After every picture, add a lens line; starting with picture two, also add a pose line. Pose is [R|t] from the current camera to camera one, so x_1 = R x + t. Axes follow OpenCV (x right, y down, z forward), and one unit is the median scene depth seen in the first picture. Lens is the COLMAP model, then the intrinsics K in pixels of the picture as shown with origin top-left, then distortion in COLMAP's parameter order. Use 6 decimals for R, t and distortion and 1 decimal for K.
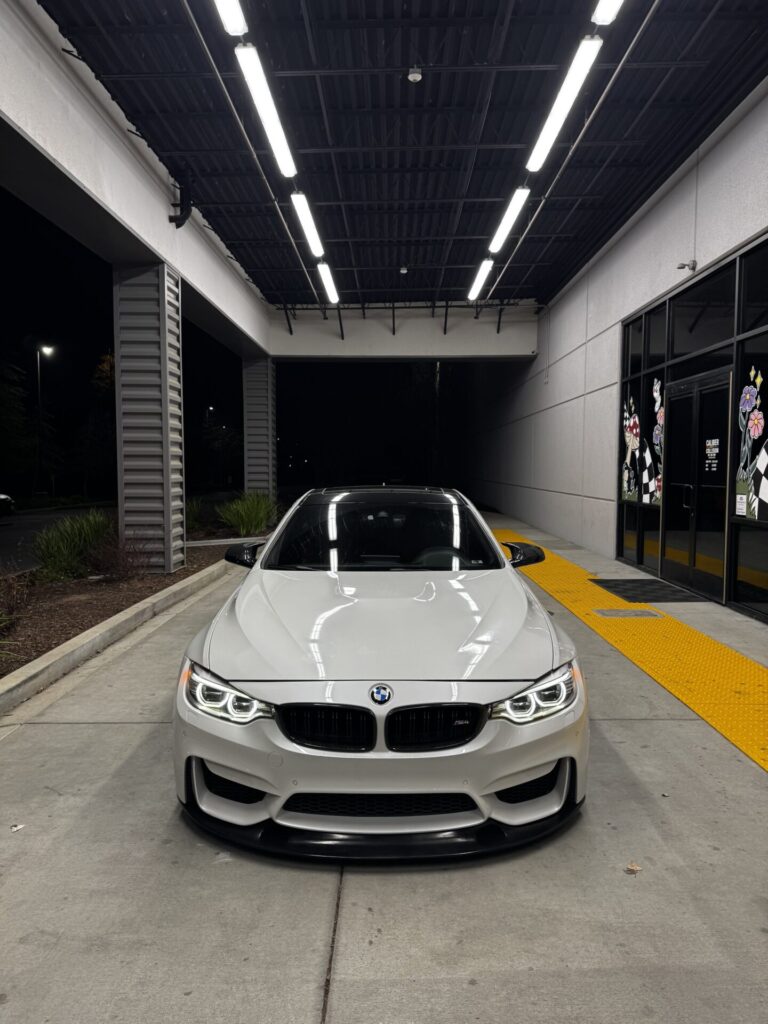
lens RADIAL K [[711.9, 0, 389.3], [0, 711.9, 526.6], [0, 0, 1]] dist [0.094606, -0.112604]
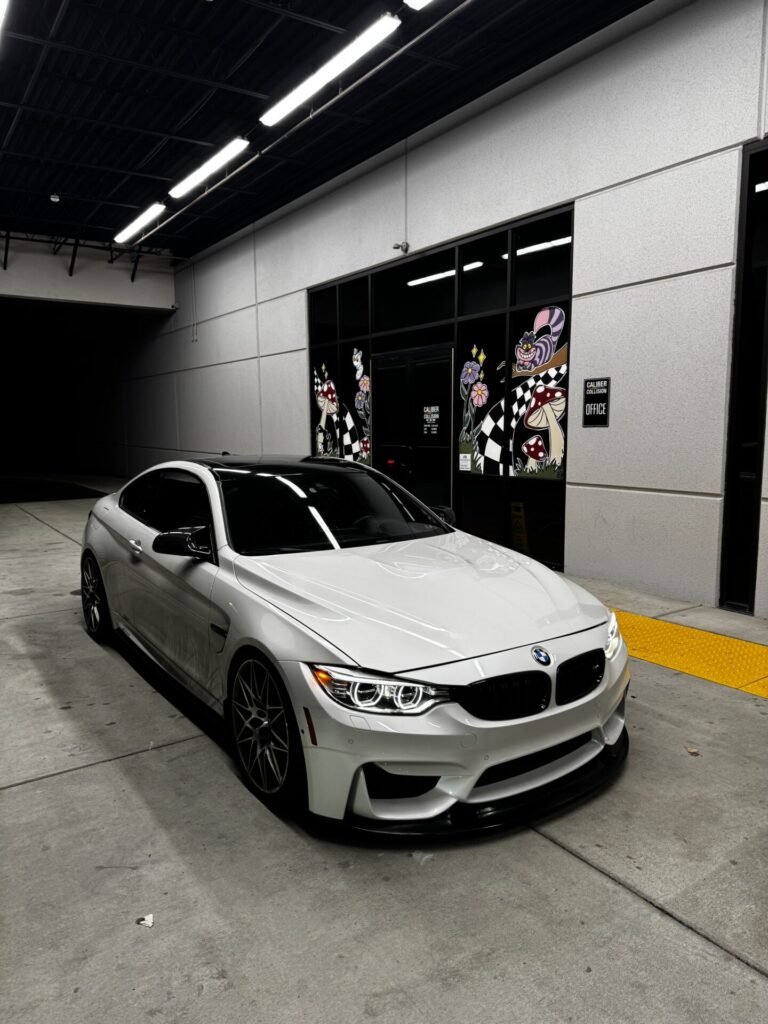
lens RADIAL K [[711.9, 0, 389.3], [0, 711.9, 526.6], [0, 0, 1]] dist [0.094606, -0.112604]
pose [[0.820775, -0.087270, 0.564545, -0.305746], [0.055593, 0.995773, 0.073107, -0.018096], [-0.568539, -0.028620, 0.822158, 0.102982]]
